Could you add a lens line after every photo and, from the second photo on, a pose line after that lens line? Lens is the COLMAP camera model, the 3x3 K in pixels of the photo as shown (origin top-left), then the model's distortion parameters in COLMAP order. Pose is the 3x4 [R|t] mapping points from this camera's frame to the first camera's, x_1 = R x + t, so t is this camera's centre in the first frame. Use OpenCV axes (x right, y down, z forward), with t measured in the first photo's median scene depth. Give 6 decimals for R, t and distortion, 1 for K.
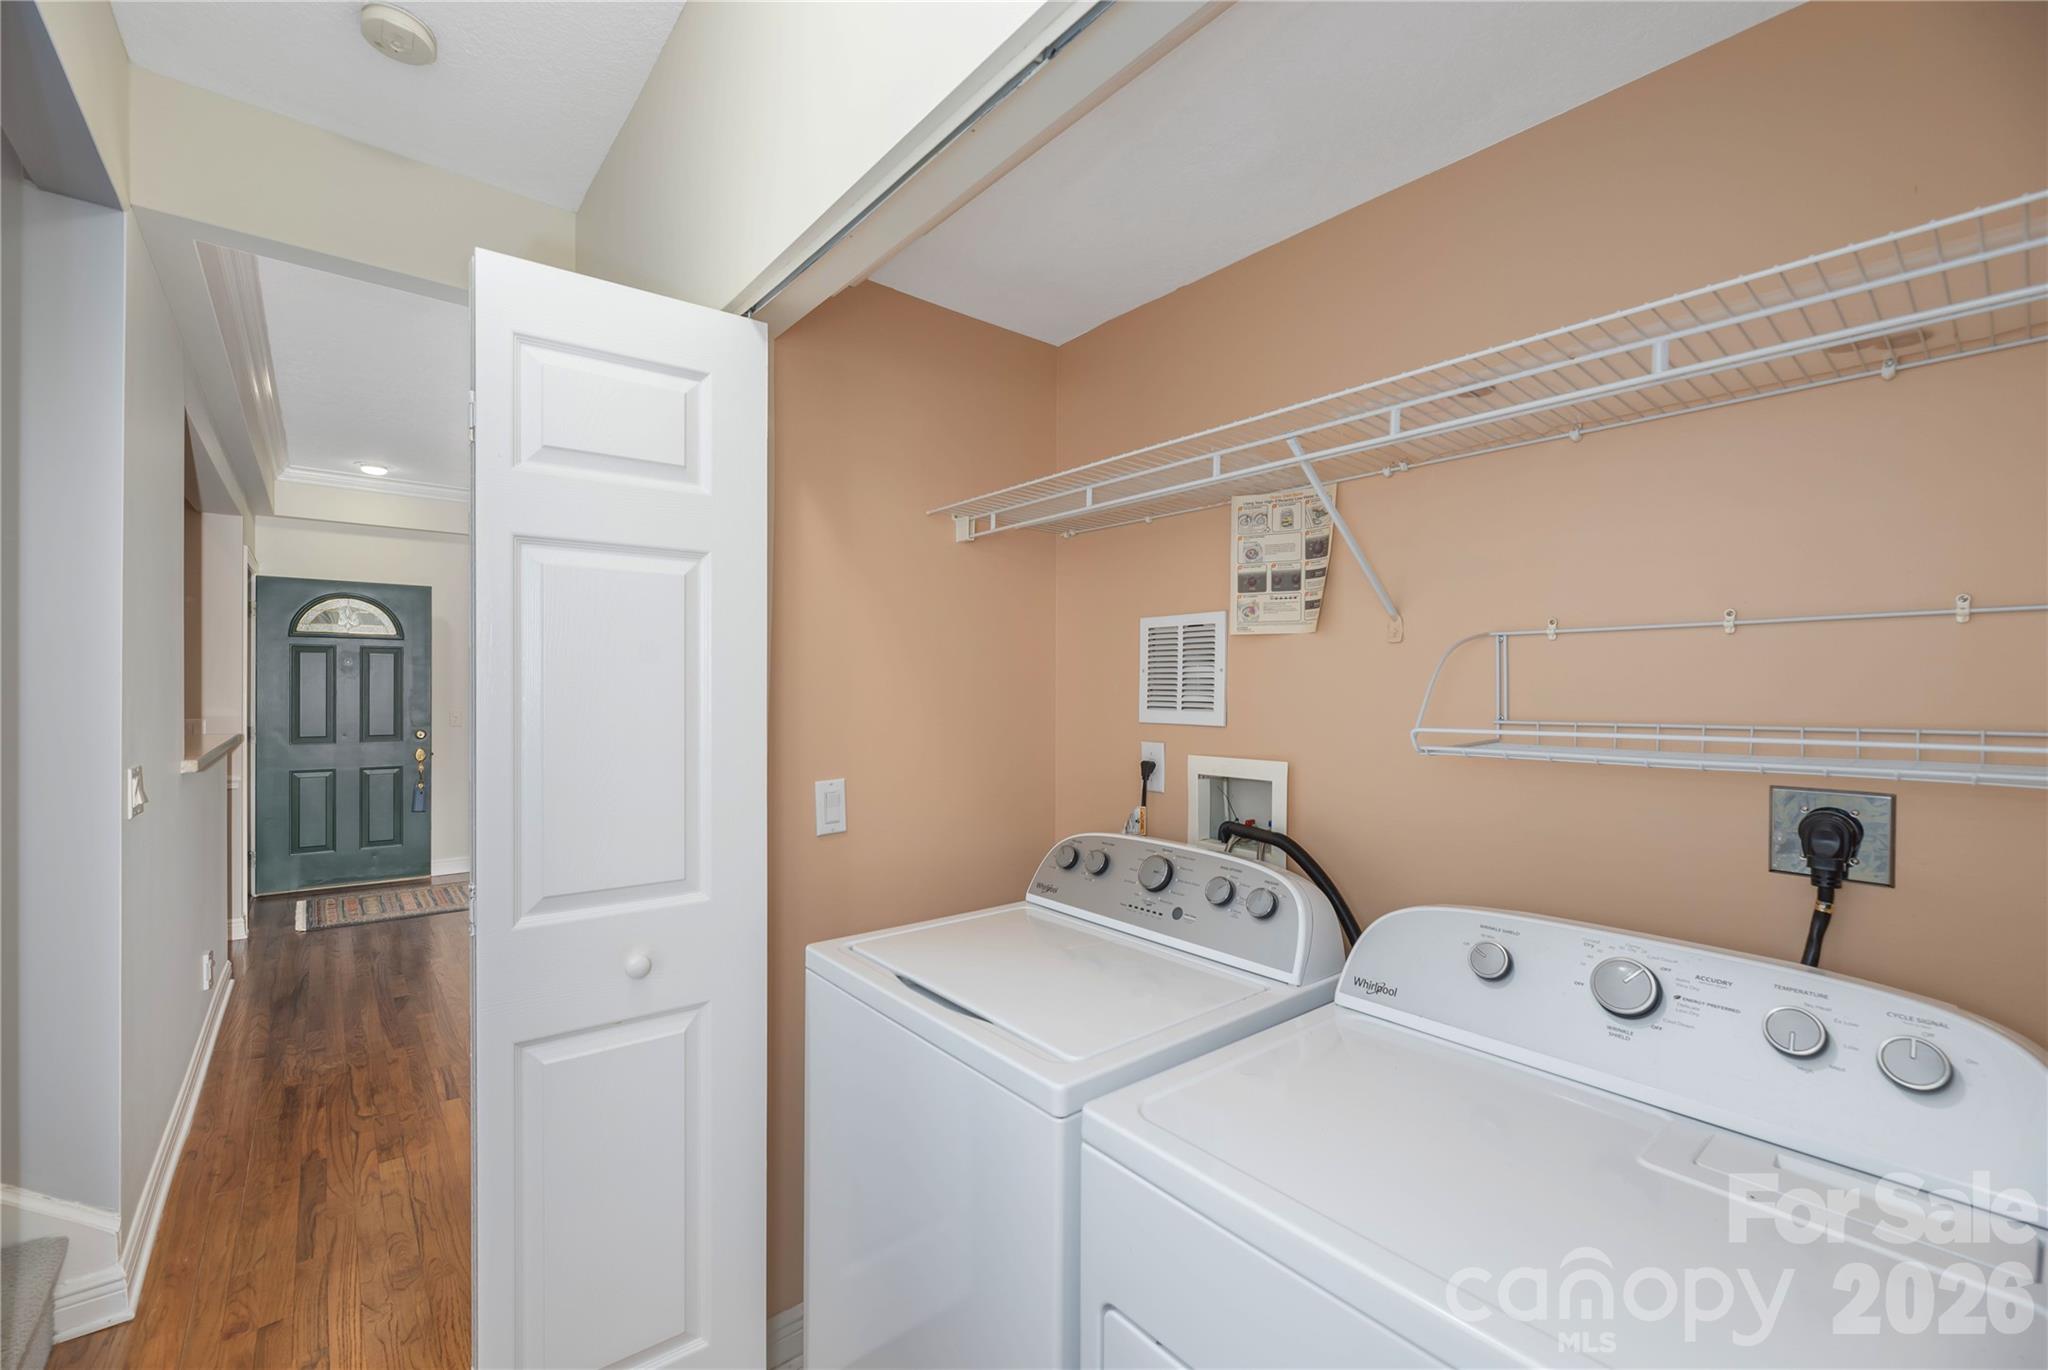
lens RADIAL K [[842.9, 0, 1028.1], [0, 842.9, 690.7], [0, 0, 1]] dist [0.000718, 0.000880]
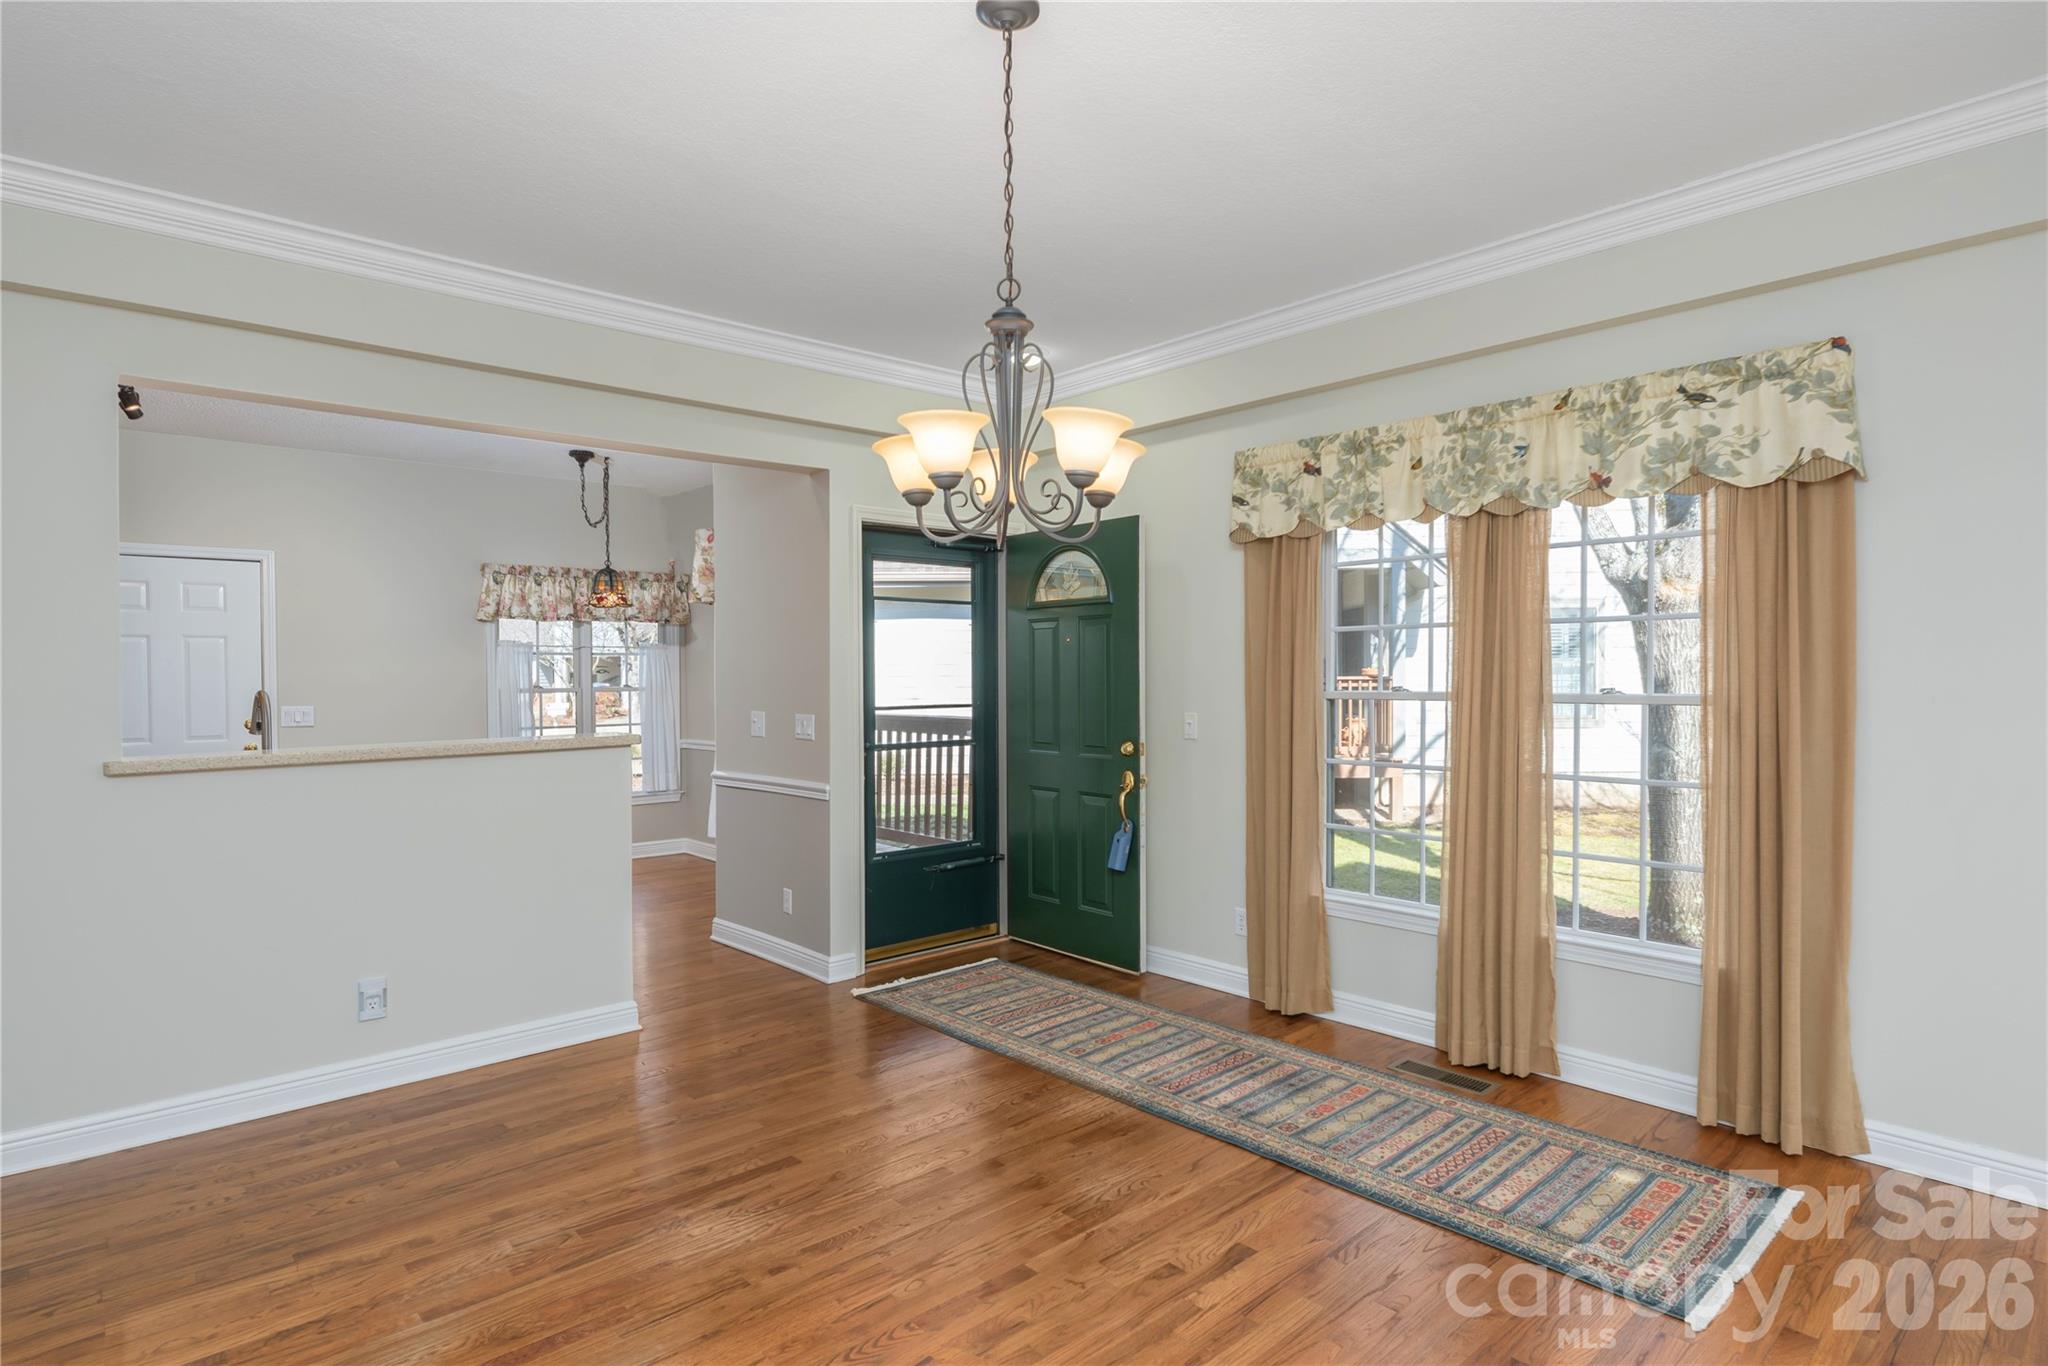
lens RADIAL K [[1066.0, 0, 1014.4], [0, 1066.0, 683.8], [0, 0, 1]] dist [-0.006138, -0.000220]
pose [[0.045972, 0.005505, -0.998928, 0.091404], [0.000955, 0.999984, 0.005555, -0.001861], [0.998942, -0.001210, 0.045966, 0.896744]]
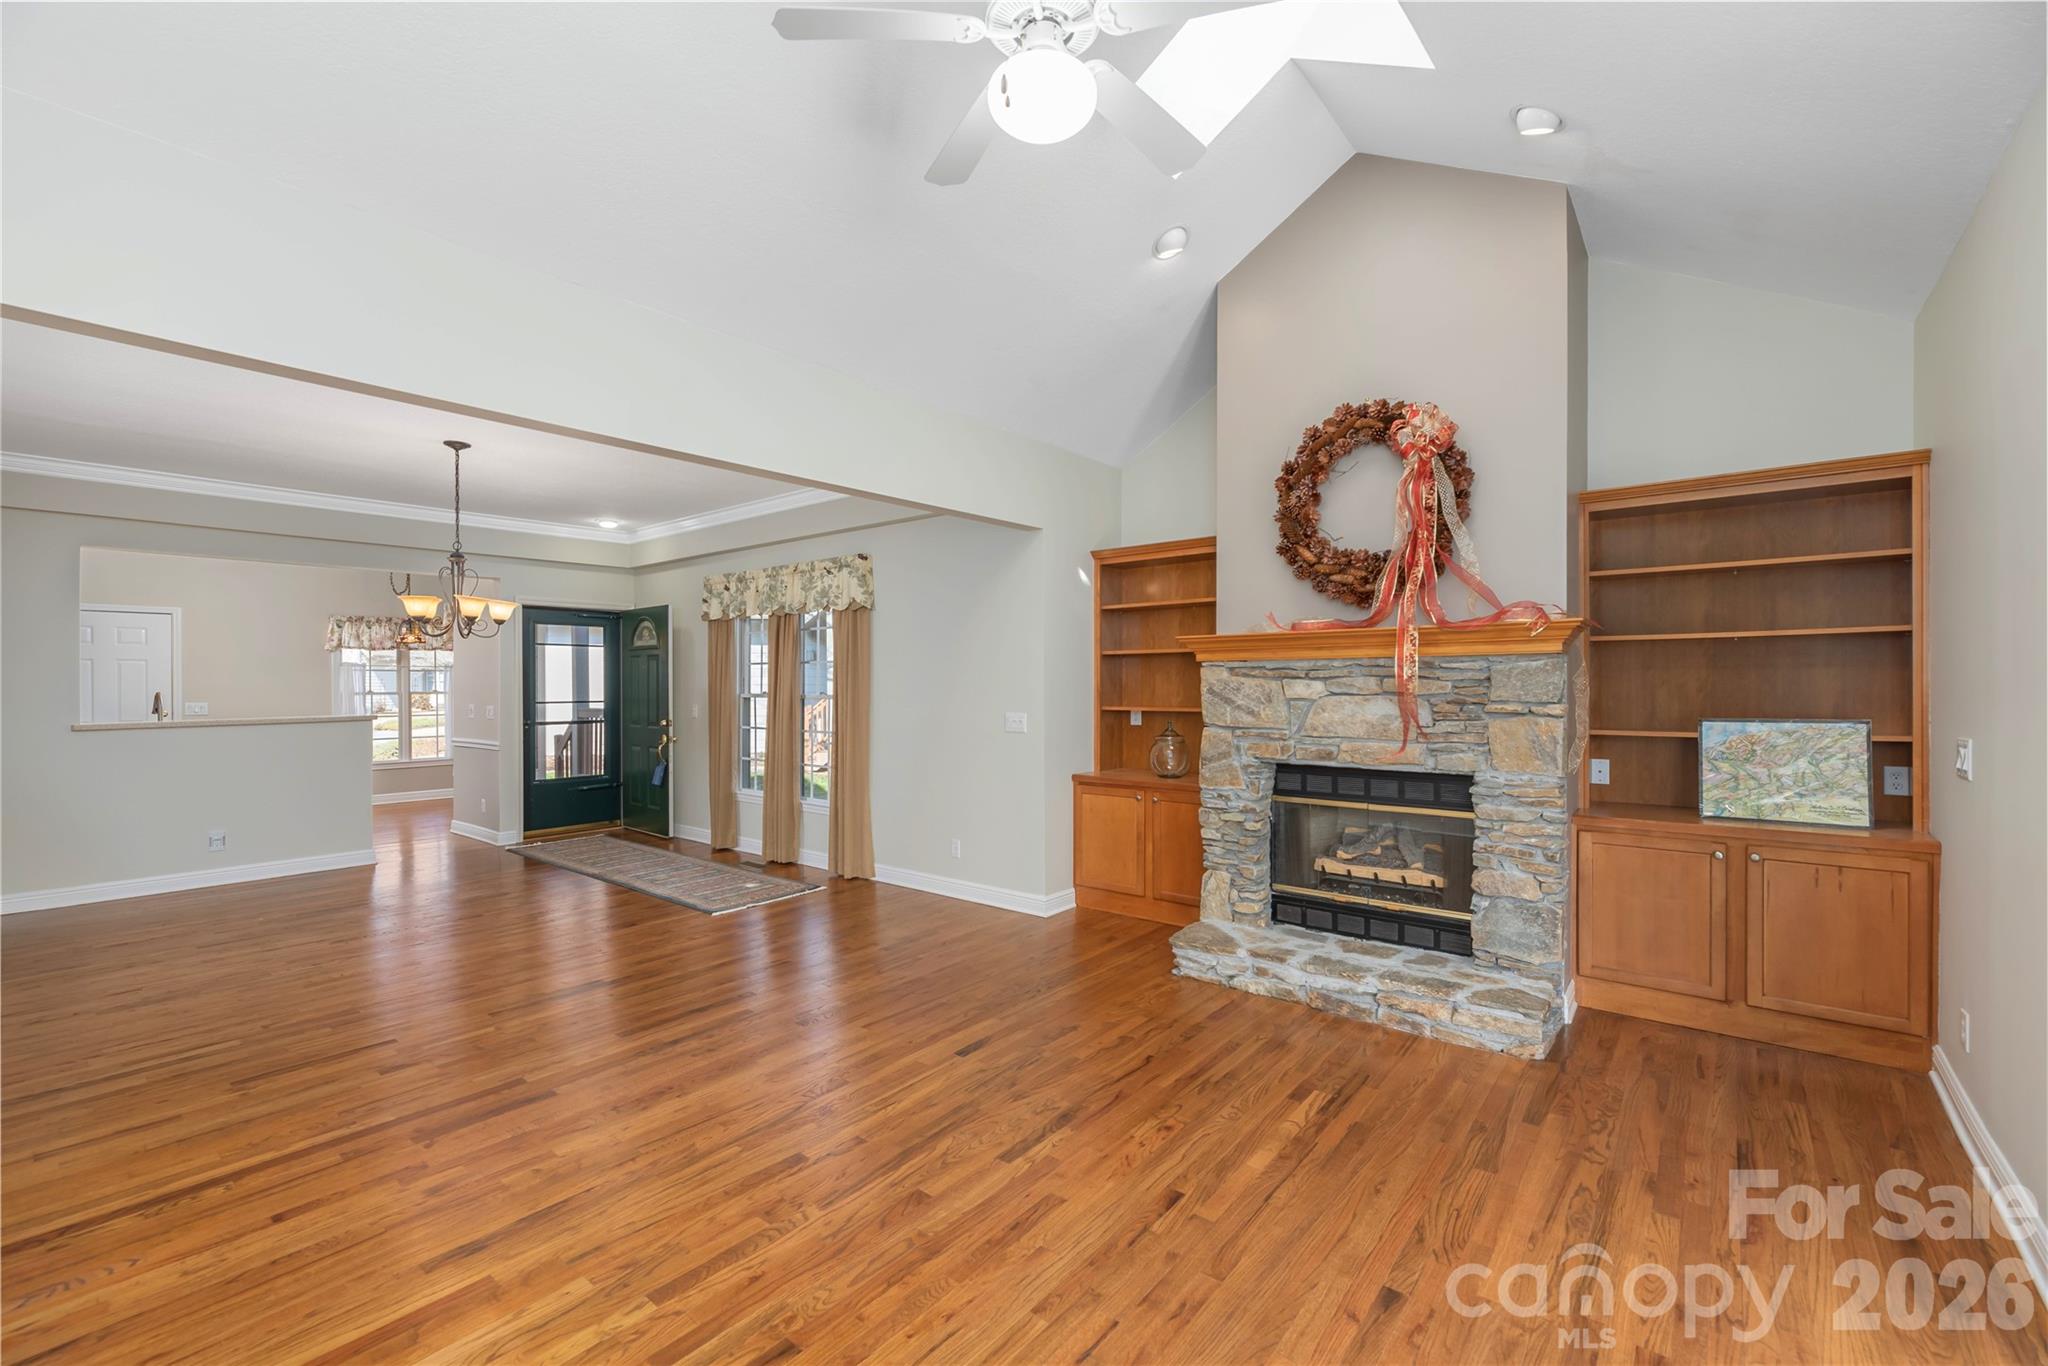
lens RADIAL K [[867.7, 0, 1024.2], [0, 867.7, 687.2], [0, 0, 1]] dist [-0.005372, -0.000036]
pose [[0.192354, 0.002973, -0.981321, 0.675285], [-0.000724, 0.999996, 0.002888, -0.006089], [0.981325, 0.000155, 0.192356, 1.310326]]
